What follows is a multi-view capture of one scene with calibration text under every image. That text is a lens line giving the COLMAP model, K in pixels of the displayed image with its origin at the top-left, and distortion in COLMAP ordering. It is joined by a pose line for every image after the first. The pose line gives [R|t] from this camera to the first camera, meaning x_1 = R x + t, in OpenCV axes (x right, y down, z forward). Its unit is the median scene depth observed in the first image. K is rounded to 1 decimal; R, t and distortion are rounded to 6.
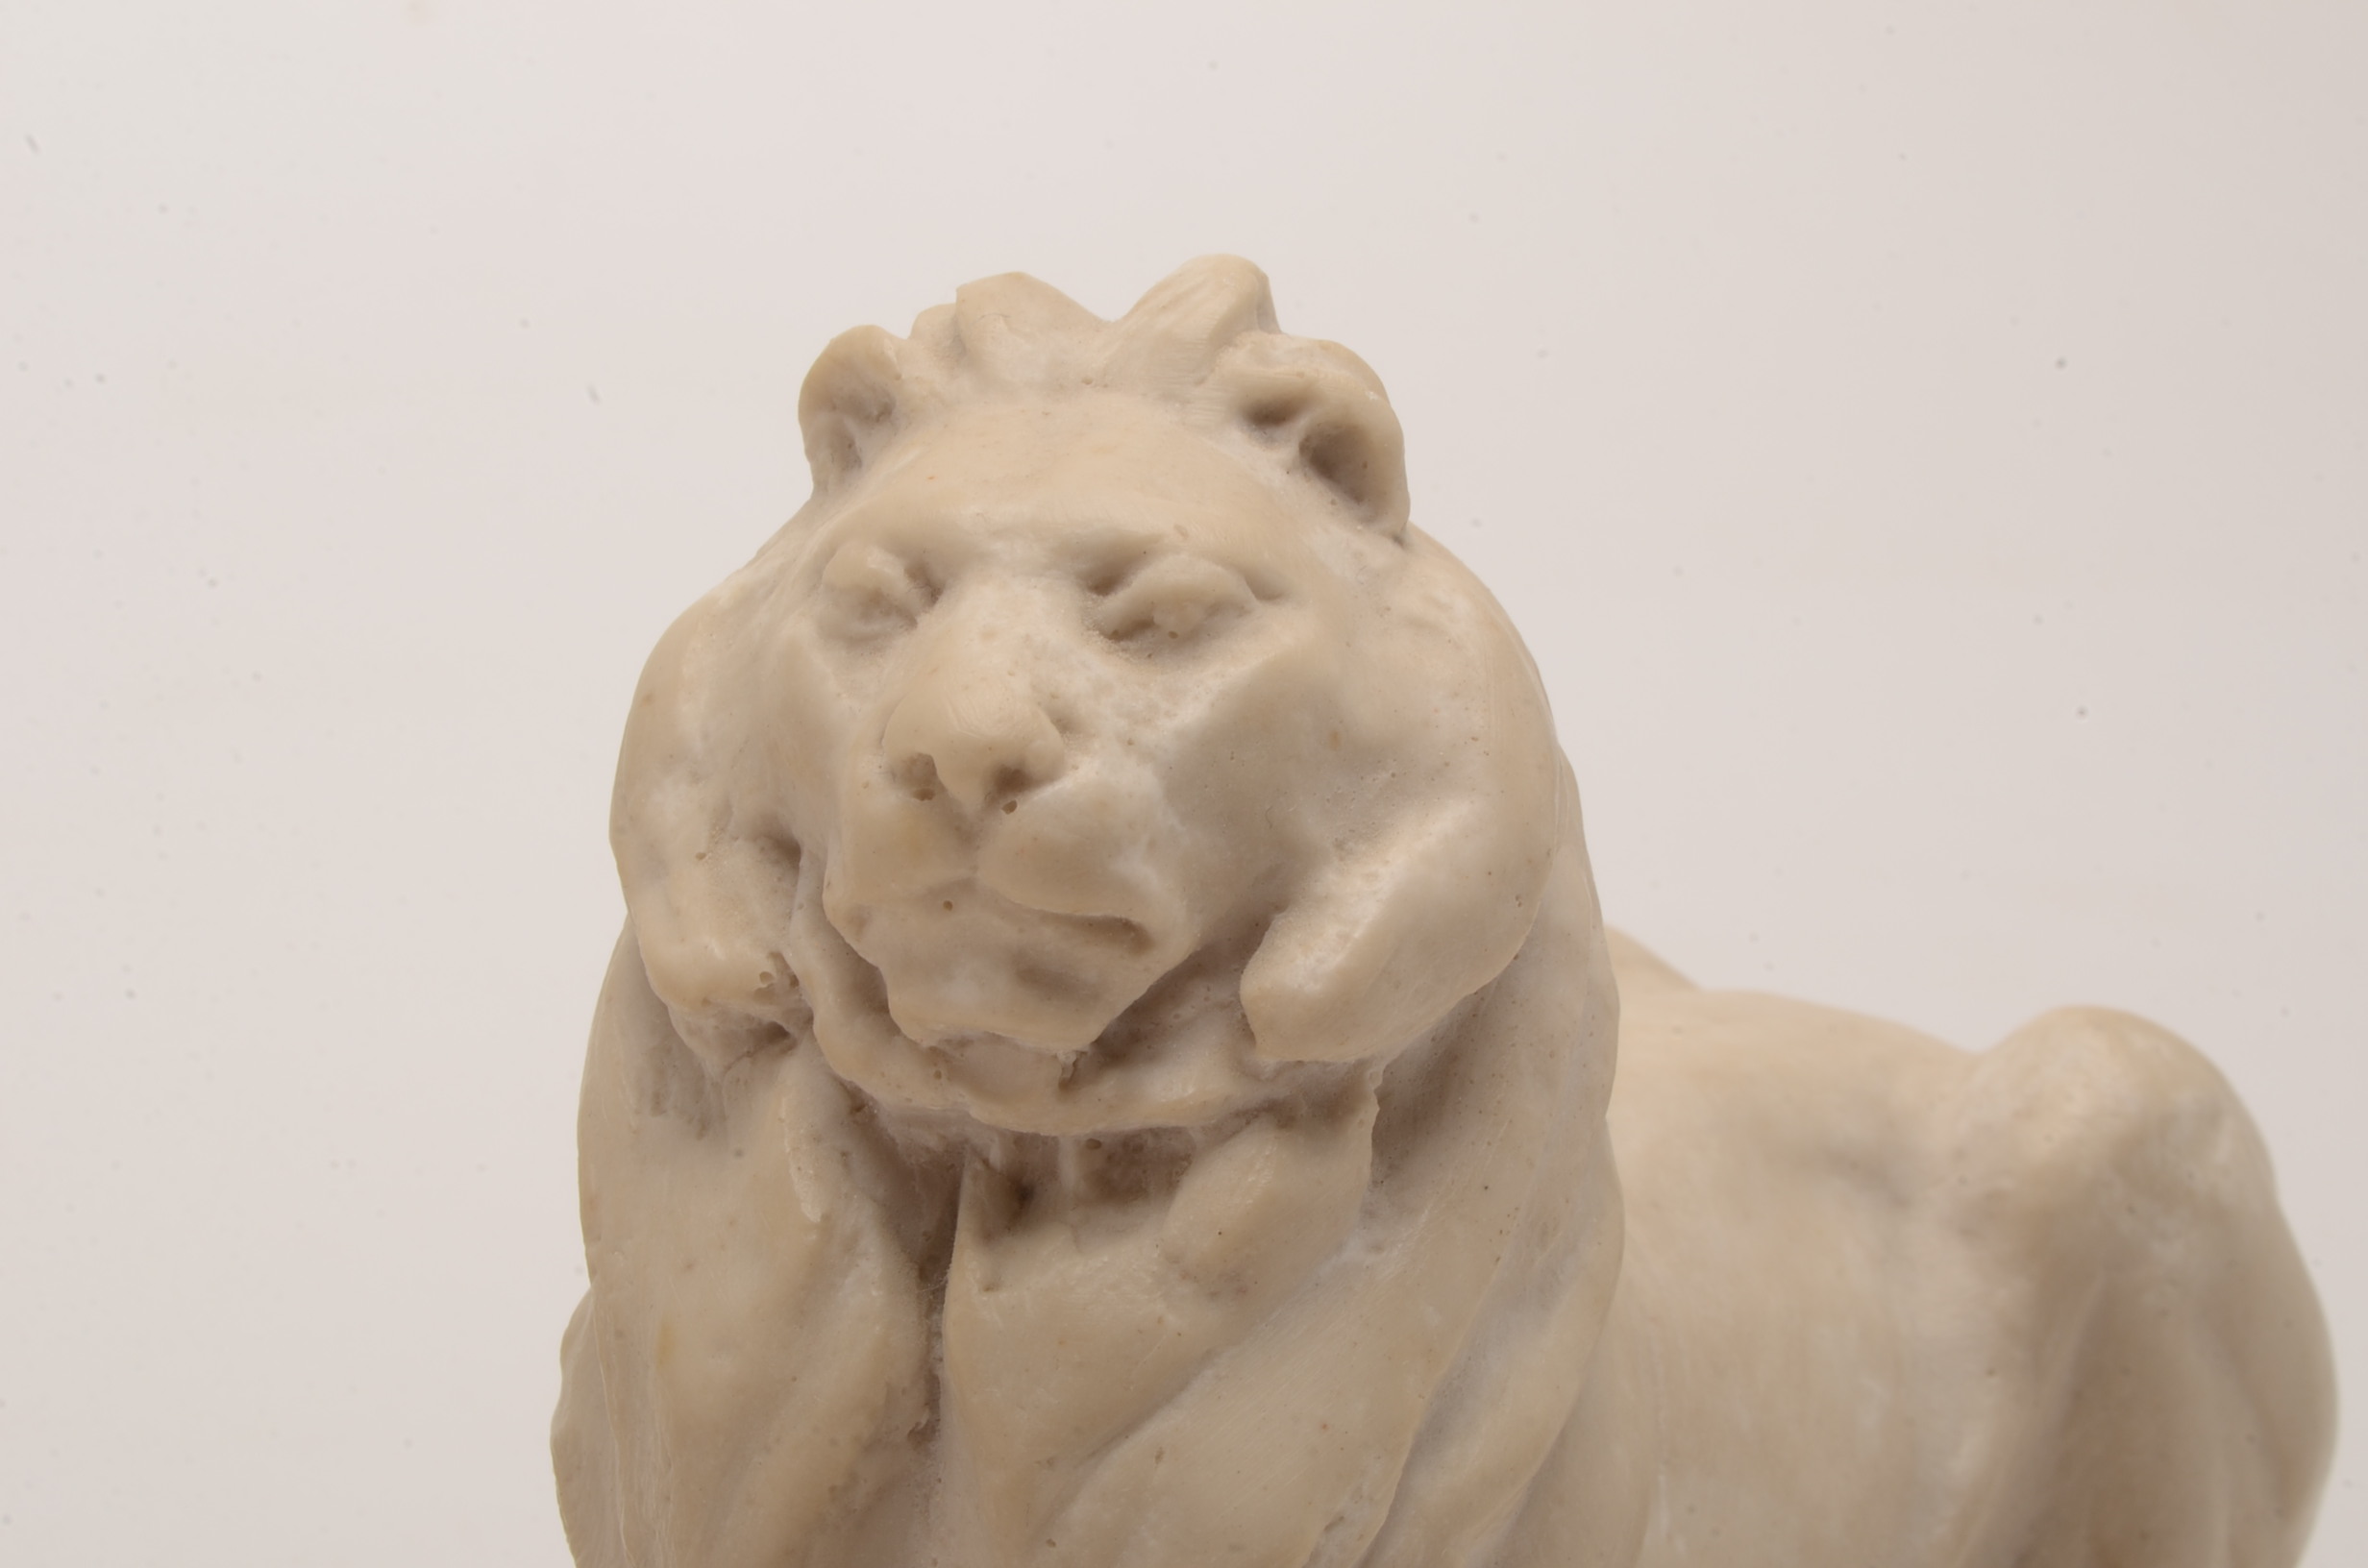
lens RADIAL K [[5224.9, 0, 1184.0], [0, 5224.9, 784.0], [0, 0, 1]] dist [0.095346, 0.006060]
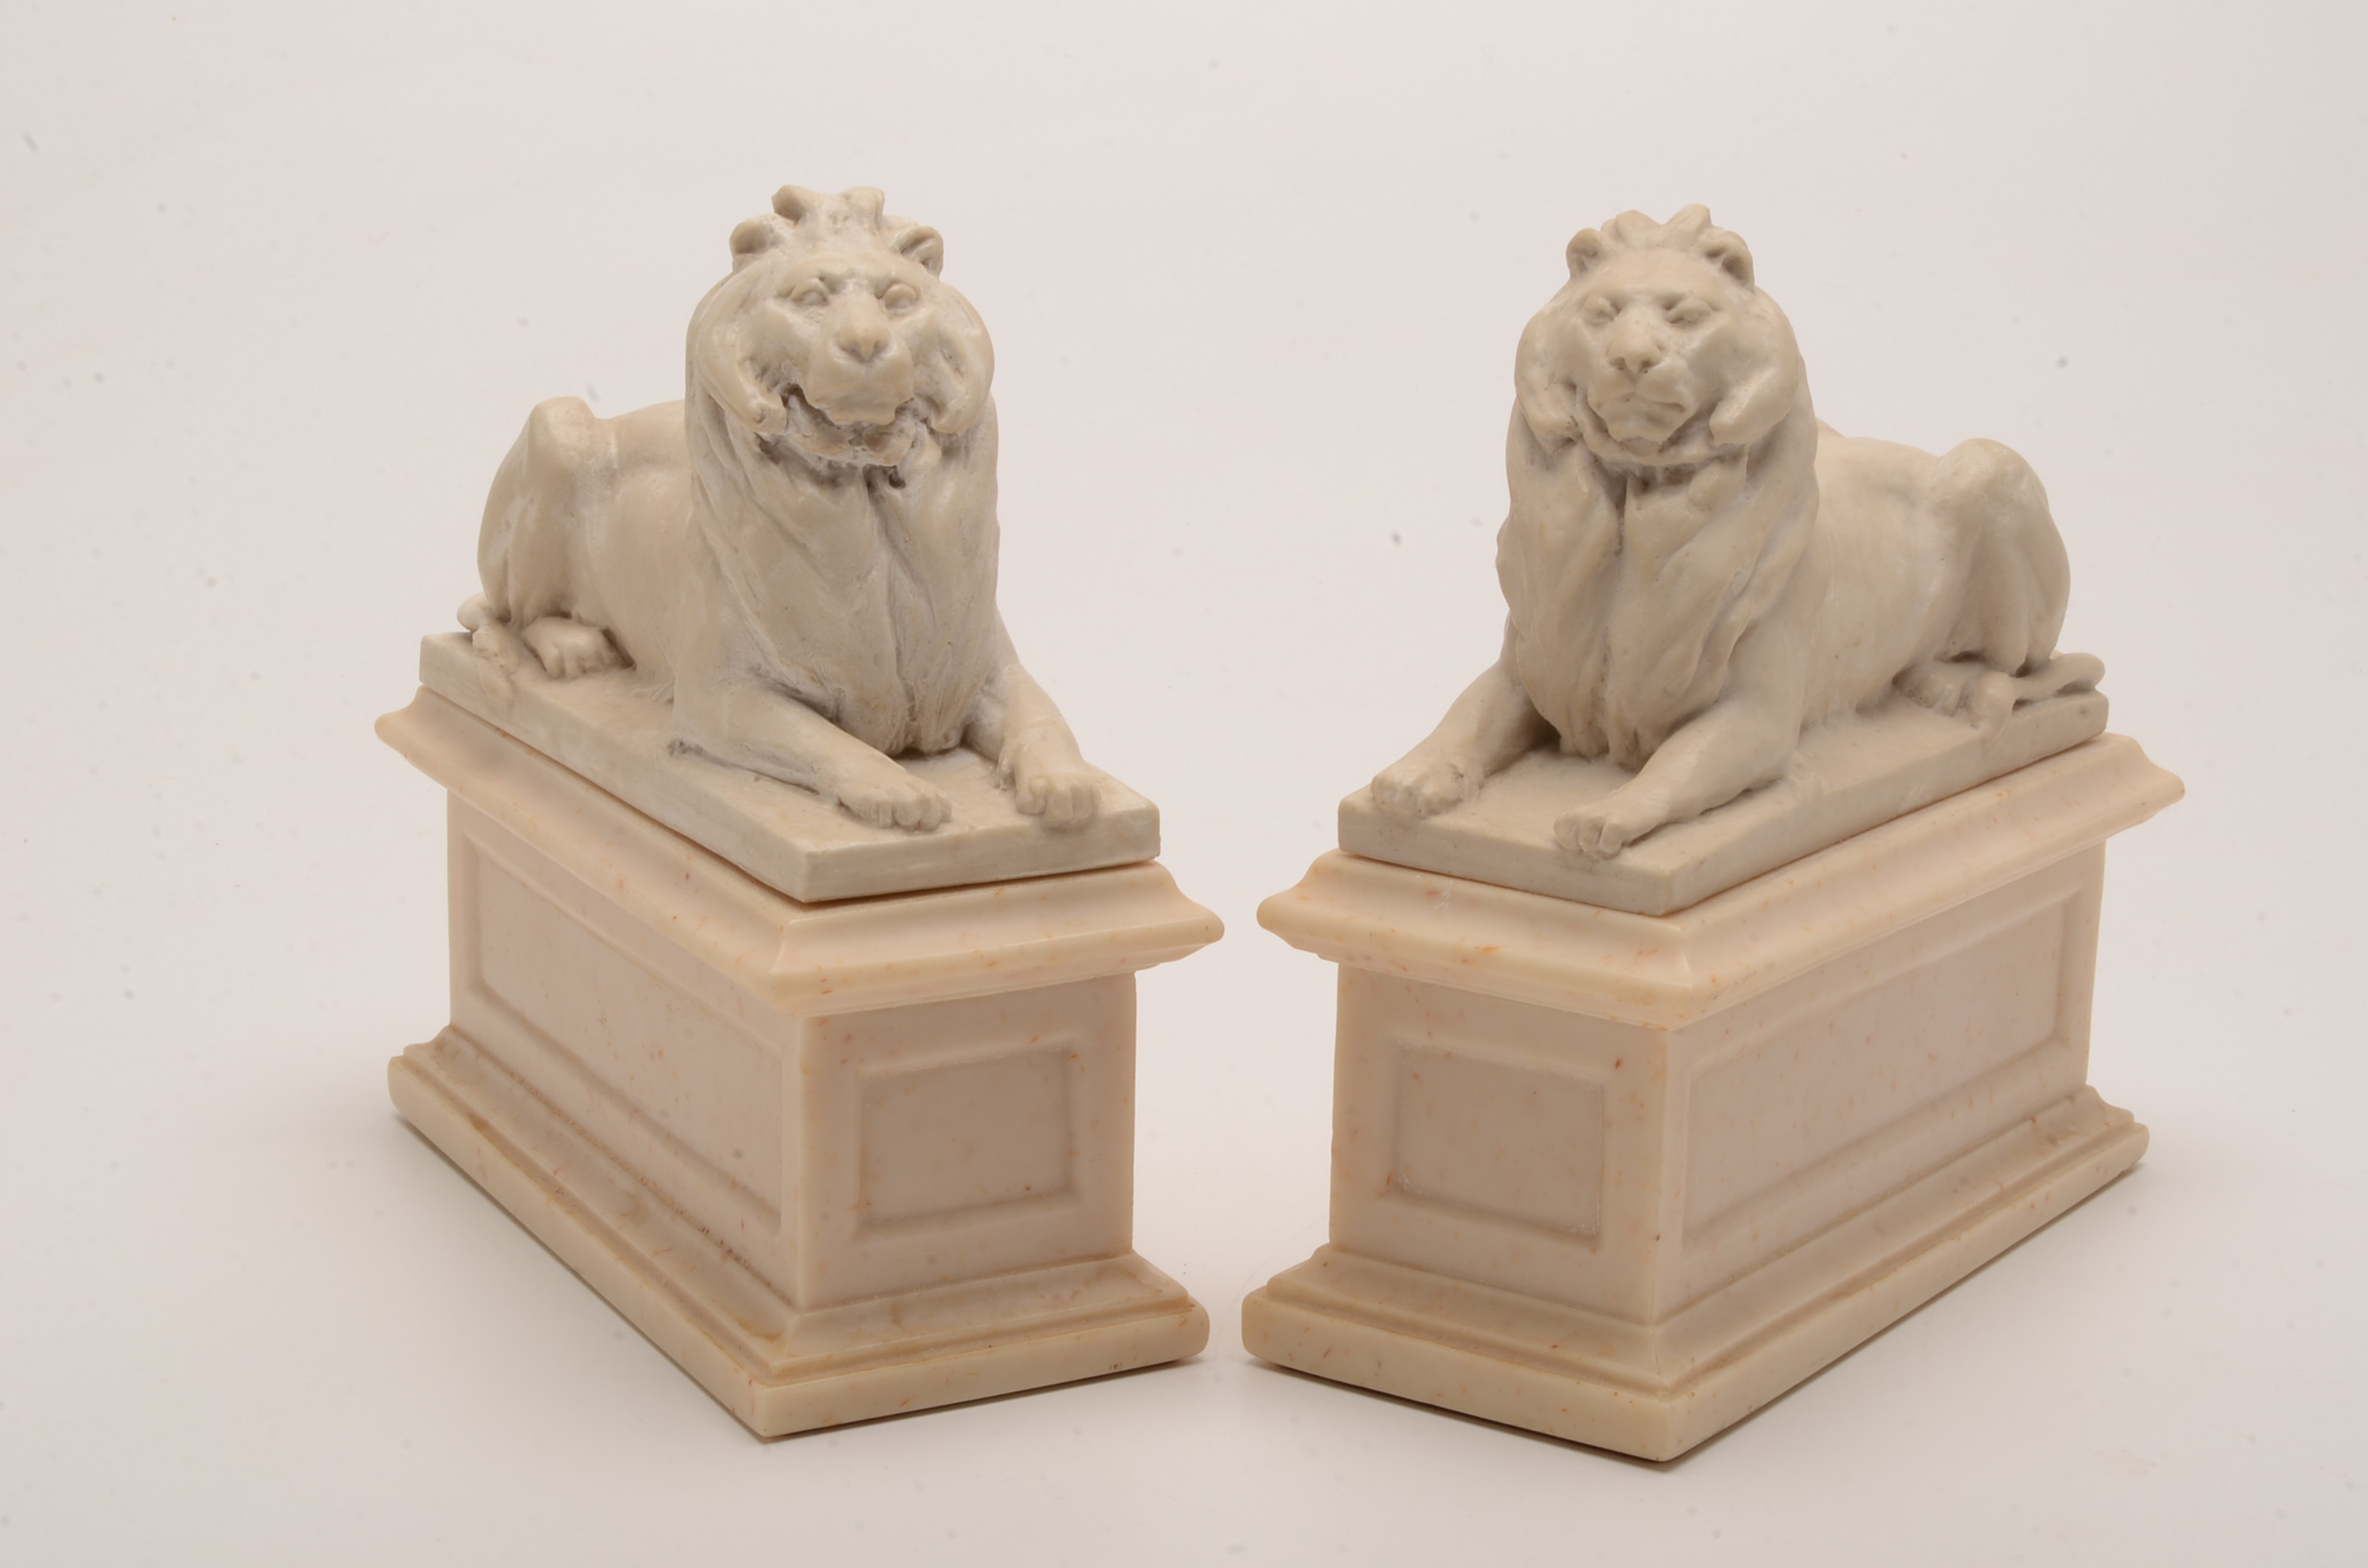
lens RADIAL K [[4536.1, 0, 1182.0], [0, 4536.1, 819.6], [0, 0, 1]] dist [0.027400, 0.055730]
pose [[0.998383, -0.009758, -0.055996, -0.171389], [0.014965, 0.995523, 0.093328, 0.014287], [0.054835, -0.094015, 0.994059, -2.034048]]
